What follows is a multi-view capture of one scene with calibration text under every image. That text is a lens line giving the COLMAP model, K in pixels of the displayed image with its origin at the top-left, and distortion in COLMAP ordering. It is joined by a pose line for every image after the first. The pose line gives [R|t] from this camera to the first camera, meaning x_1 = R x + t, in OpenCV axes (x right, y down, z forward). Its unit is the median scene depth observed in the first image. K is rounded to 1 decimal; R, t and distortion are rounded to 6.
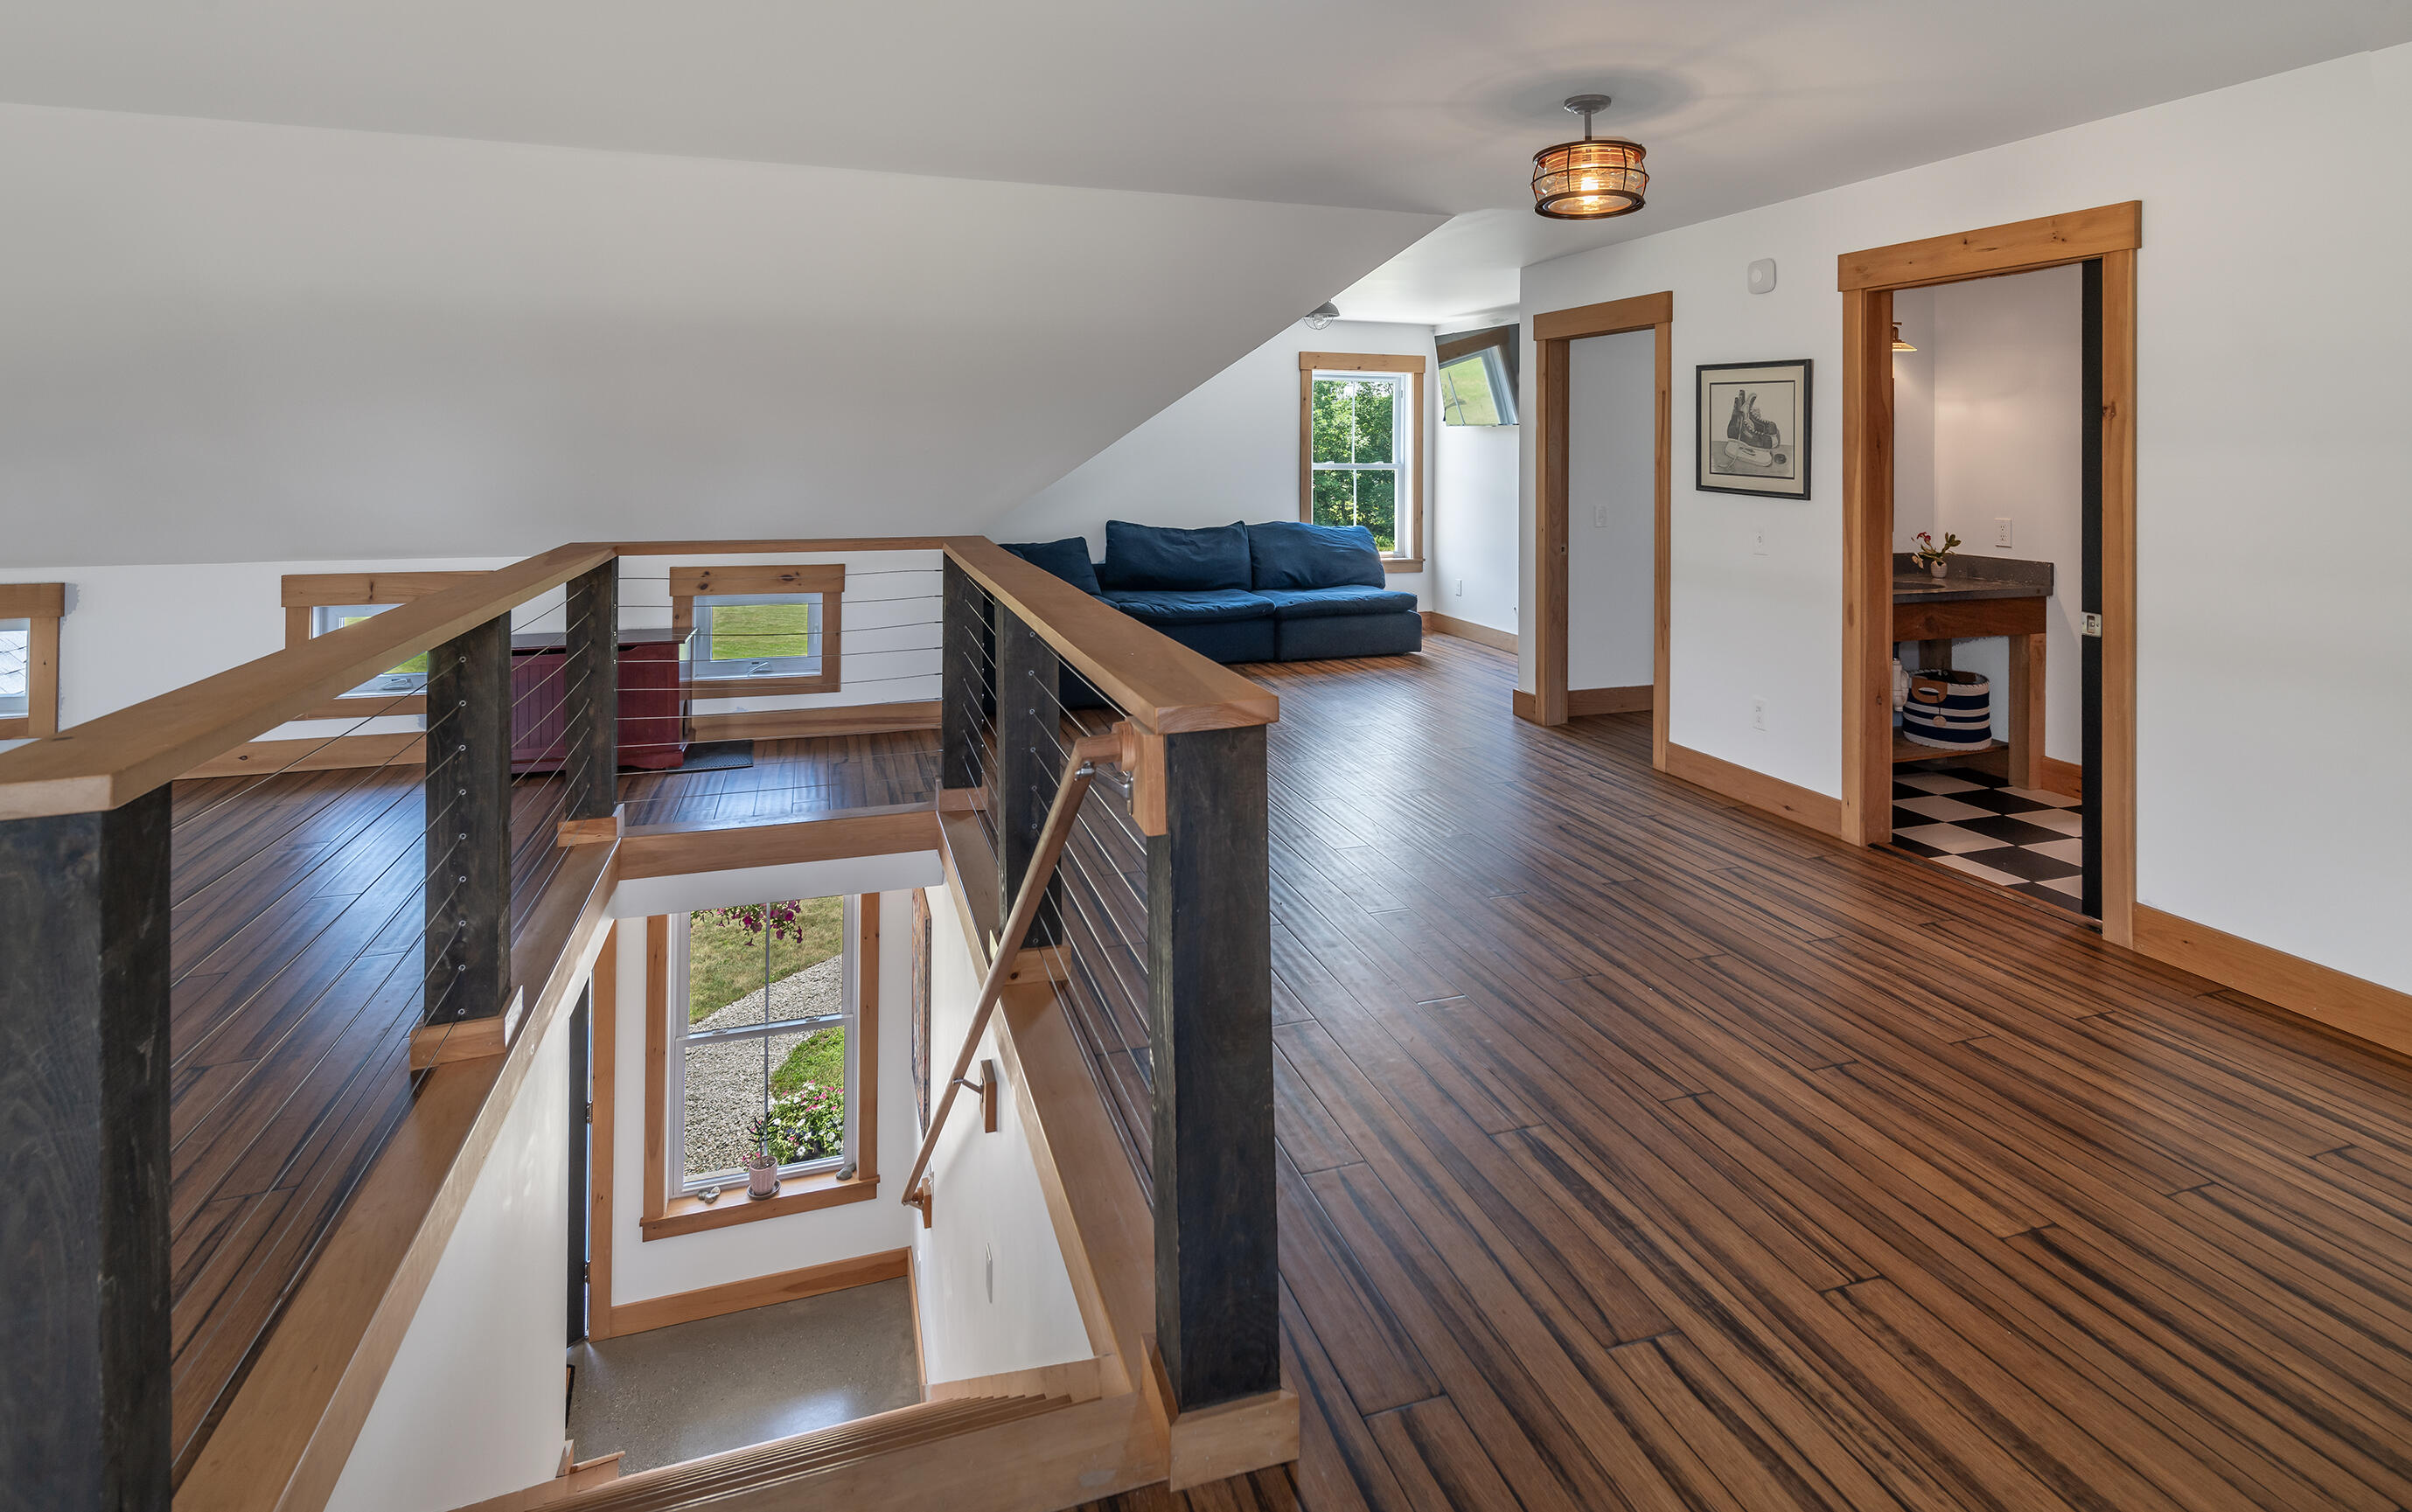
lens RADIAL K [[1220.4, 0, 1218.1], [0, 1220.4, 472.9], [0, 0, 1]] dist [0.000727, -0.001152]
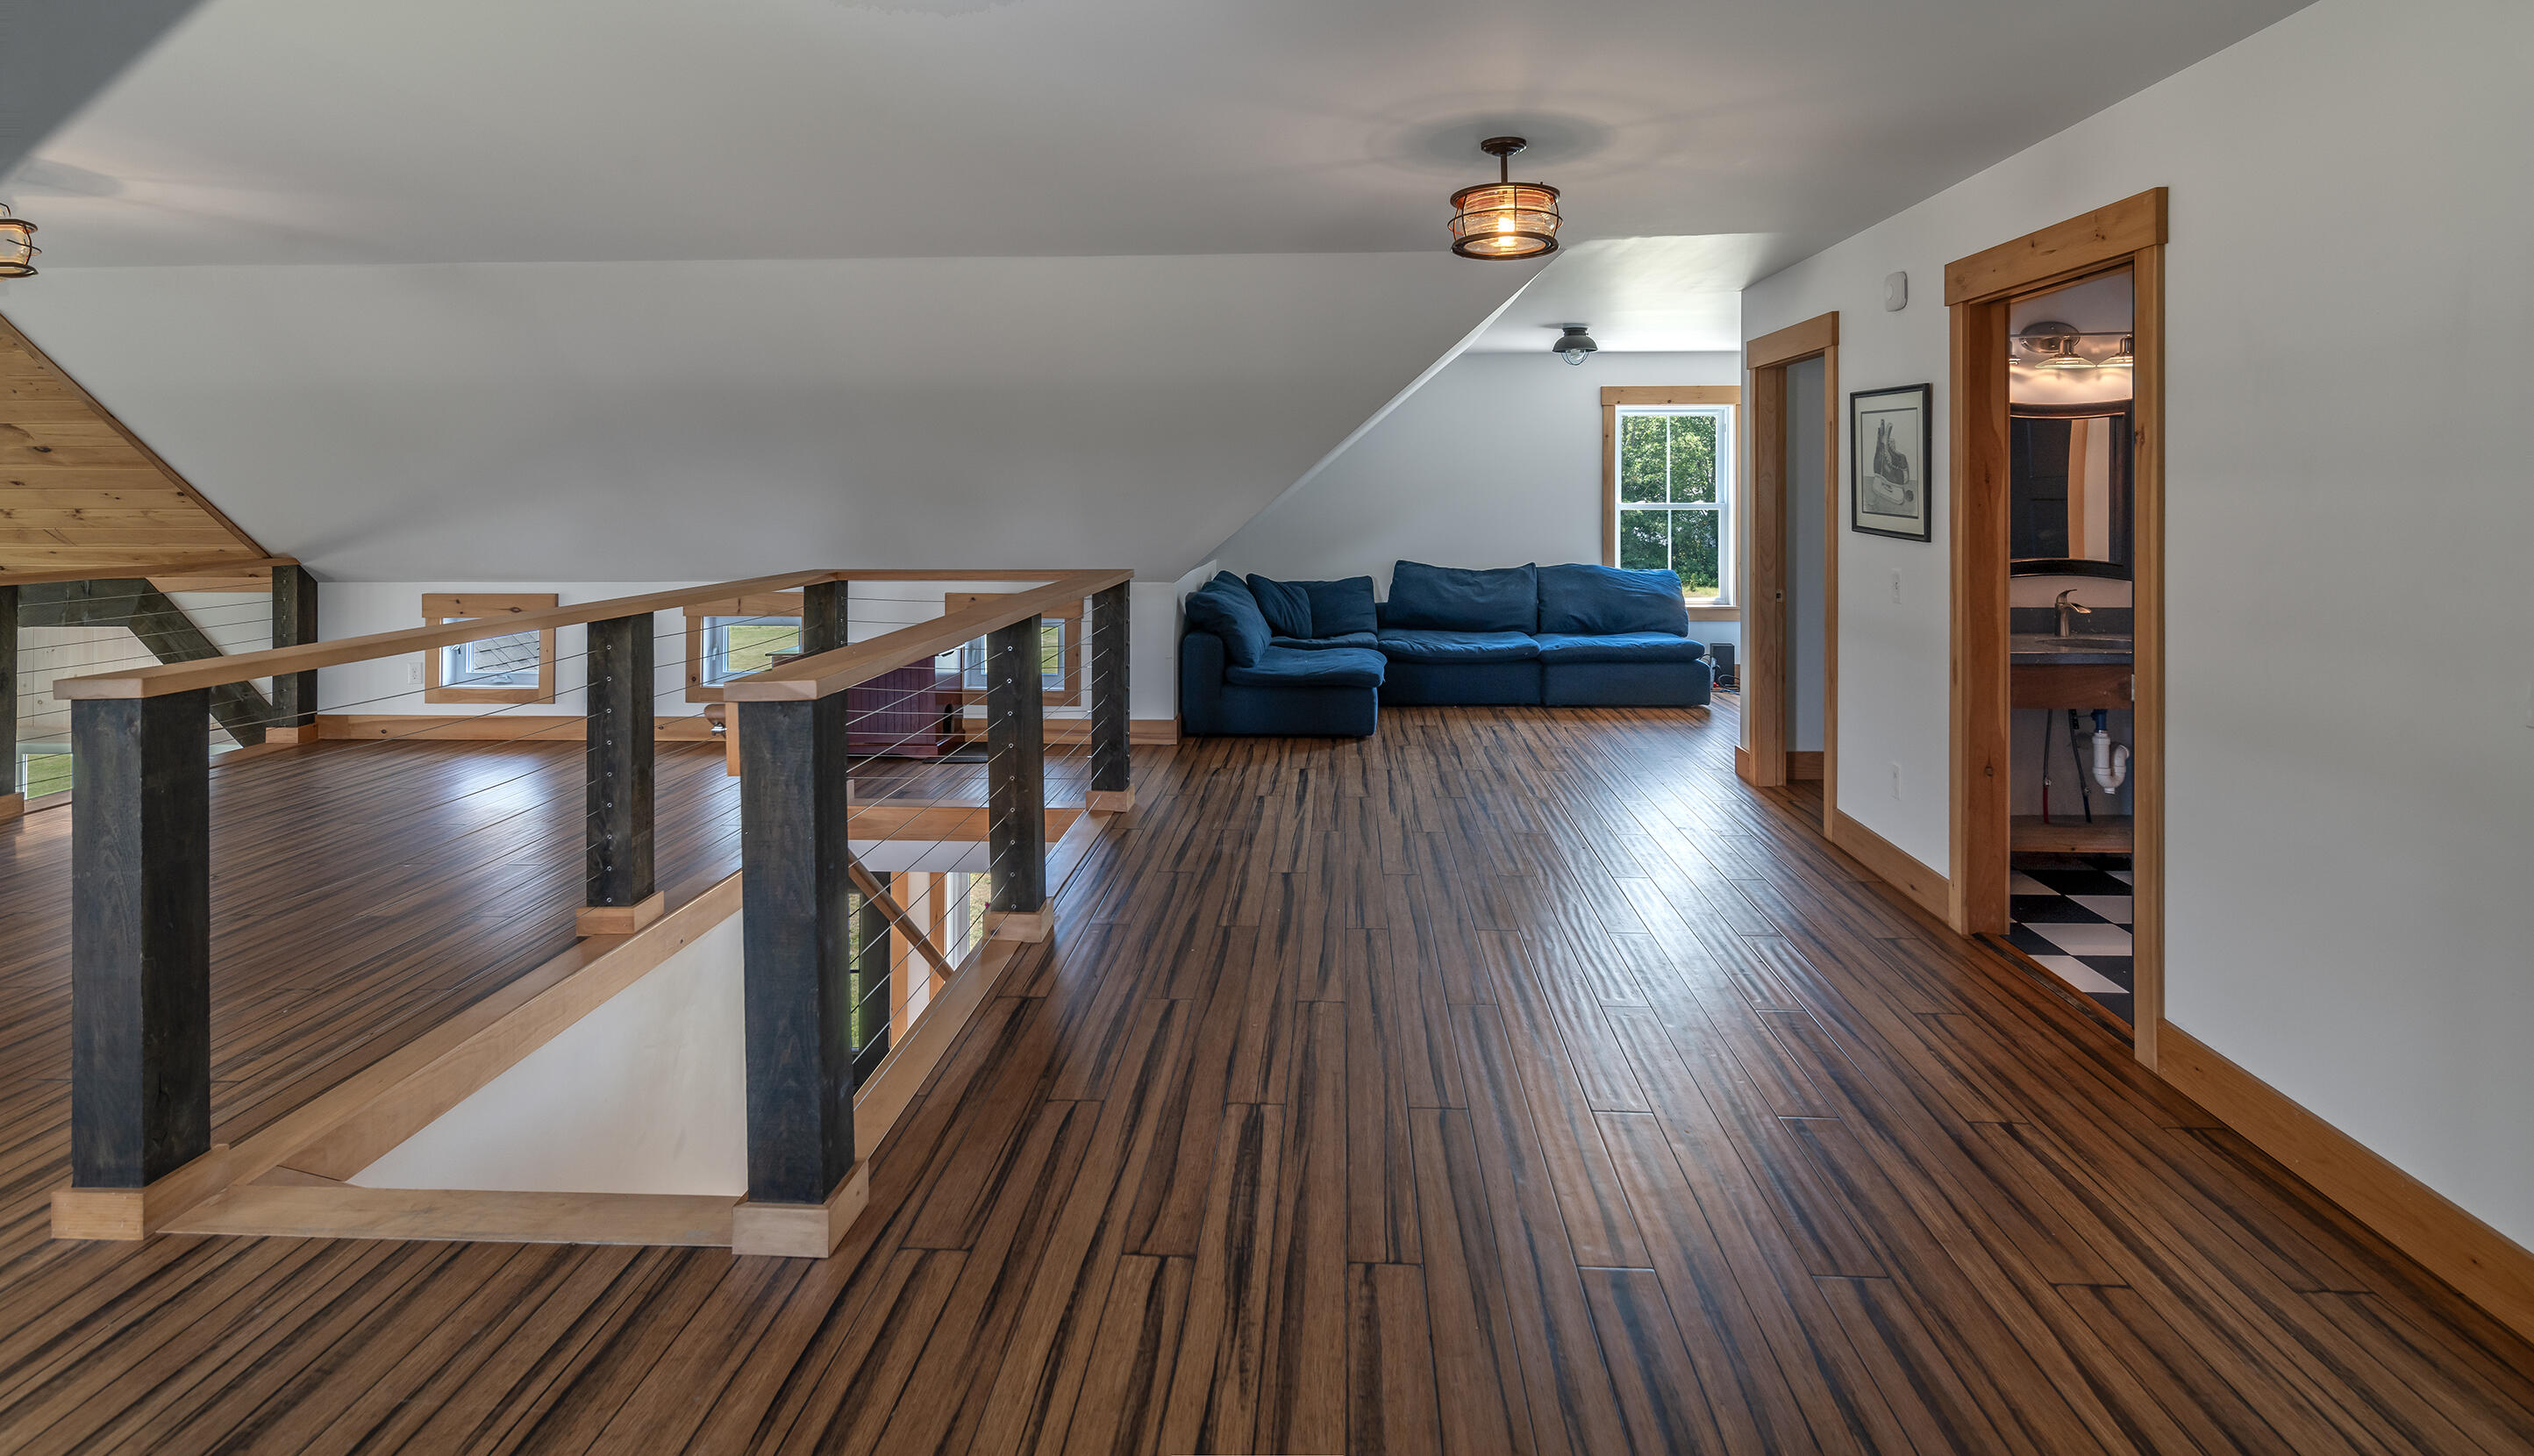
lens RADIAL K [[1259.1, 0, 1262.5], [0, 1259.1, 521.3], [0, 0, 1]] dist [-0.001026, 0.000387]
pose [[0.926217, 0.000565, -0.376990, 0.380443], [0.001478, 0.999986, 0.005131, 0.001671], [0.376987, -0.005310, 0.926203, -0.029987]]
